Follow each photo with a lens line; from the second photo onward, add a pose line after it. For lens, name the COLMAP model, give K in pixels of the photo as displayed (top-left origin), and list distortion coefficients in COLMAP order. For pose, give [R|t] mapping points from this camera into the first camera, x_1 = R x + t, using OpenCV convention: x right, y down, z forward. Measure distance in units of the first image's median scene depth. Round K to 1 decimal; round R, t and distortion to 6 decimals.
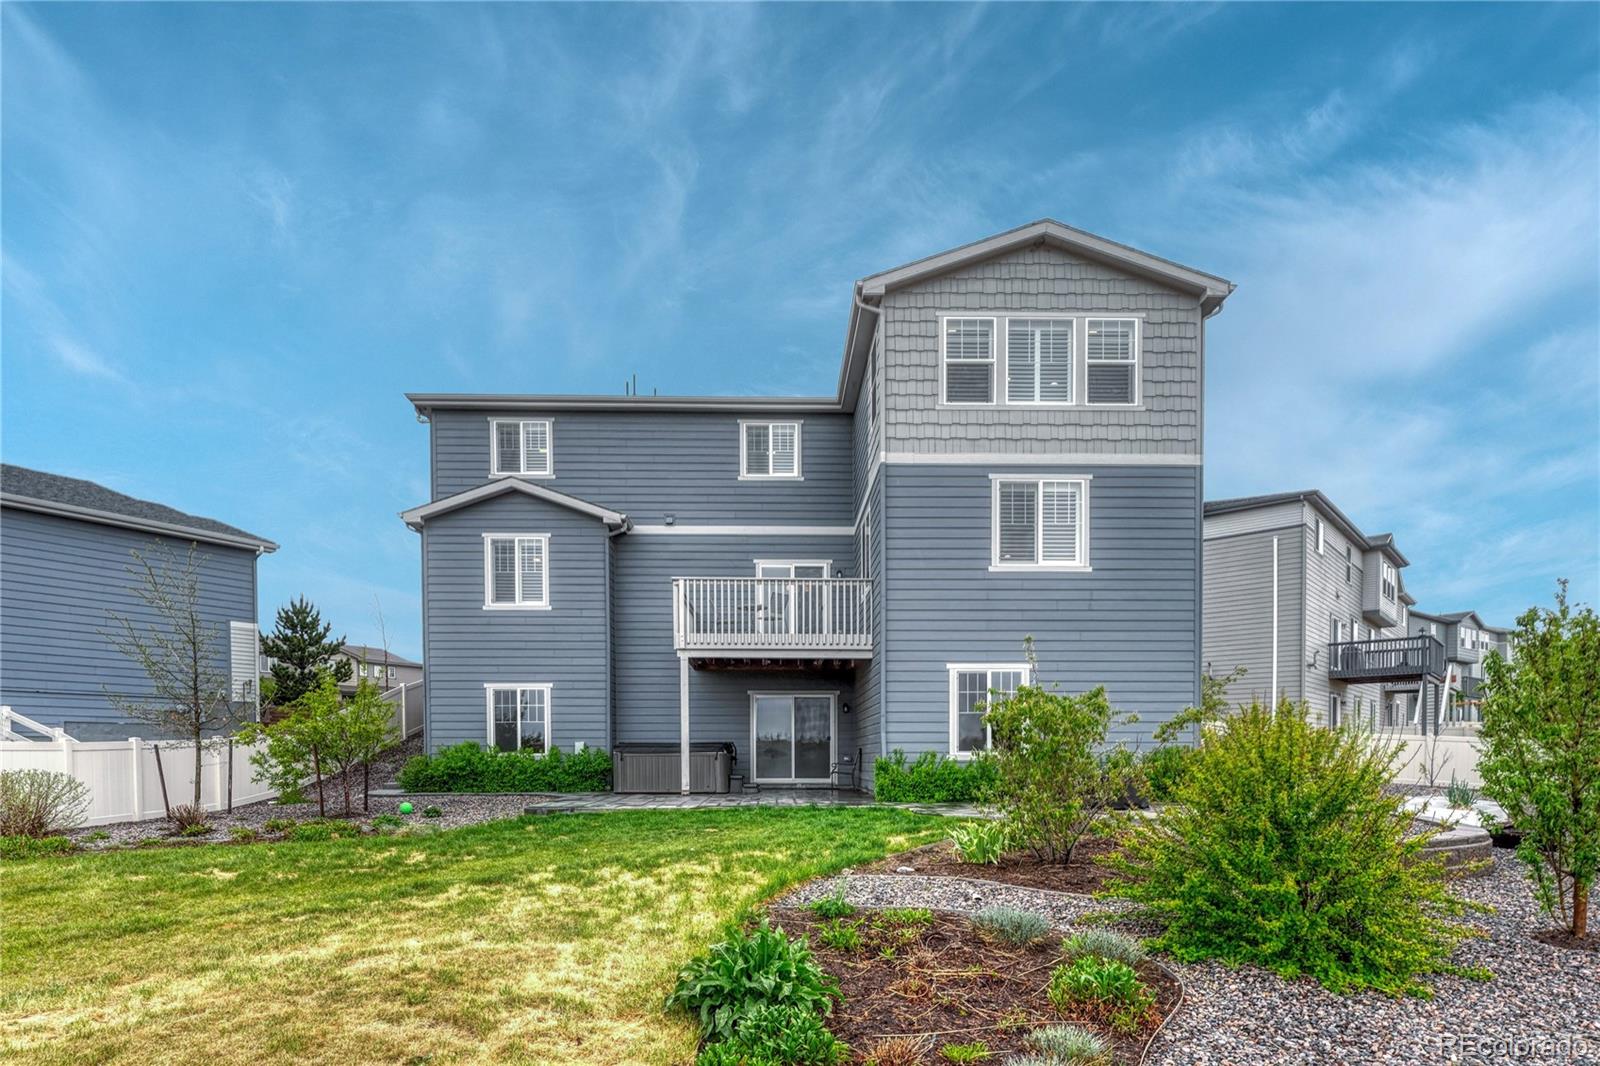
lens RADIAL K [[815.2, 0, 801.3], [0, 815.2, 778.6], [0, 0, 1]] dist [-0.000435, 0.000105]
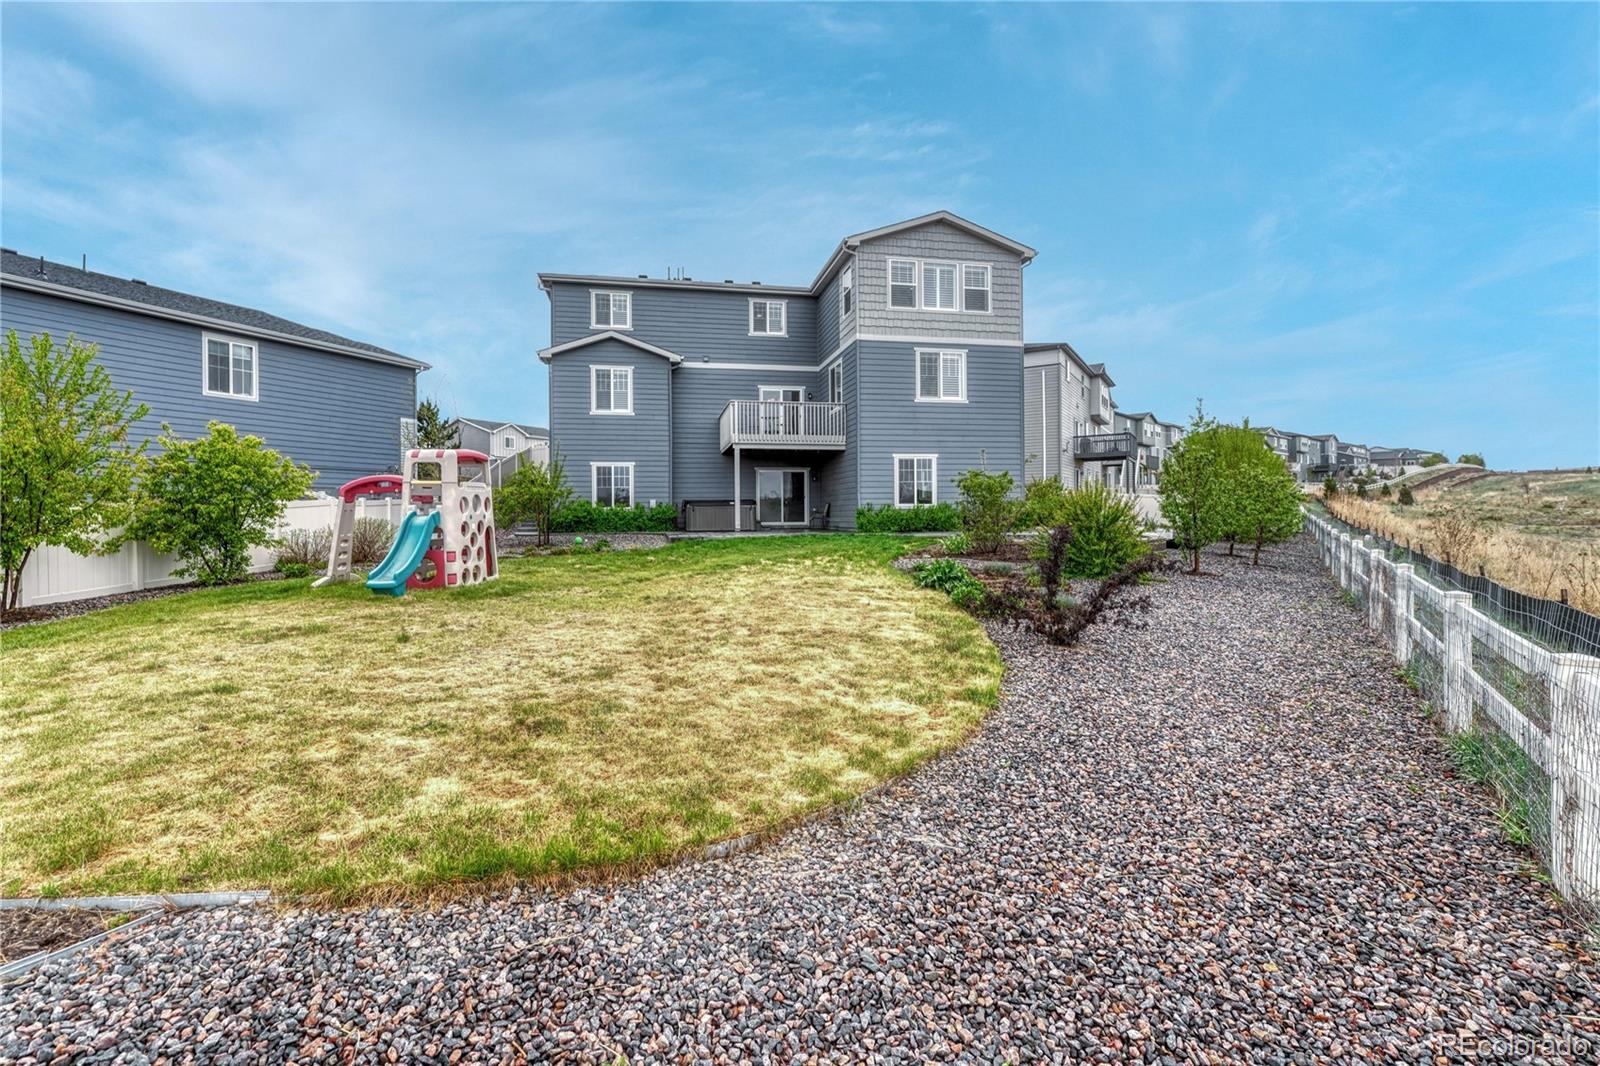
lens RADIAL K [[663.3, 0, 794.6], [0, 663.3, 523.0], [0, 0, 1]] dist [0.007297, 0.000050]
pose [[0.980868, -0.012997, 0.194239, -0.258420], [0.015365, 0.999825, -0.010692, 0.017107], [-0.194066, 0.013472, 0.980896, -0.303027]]
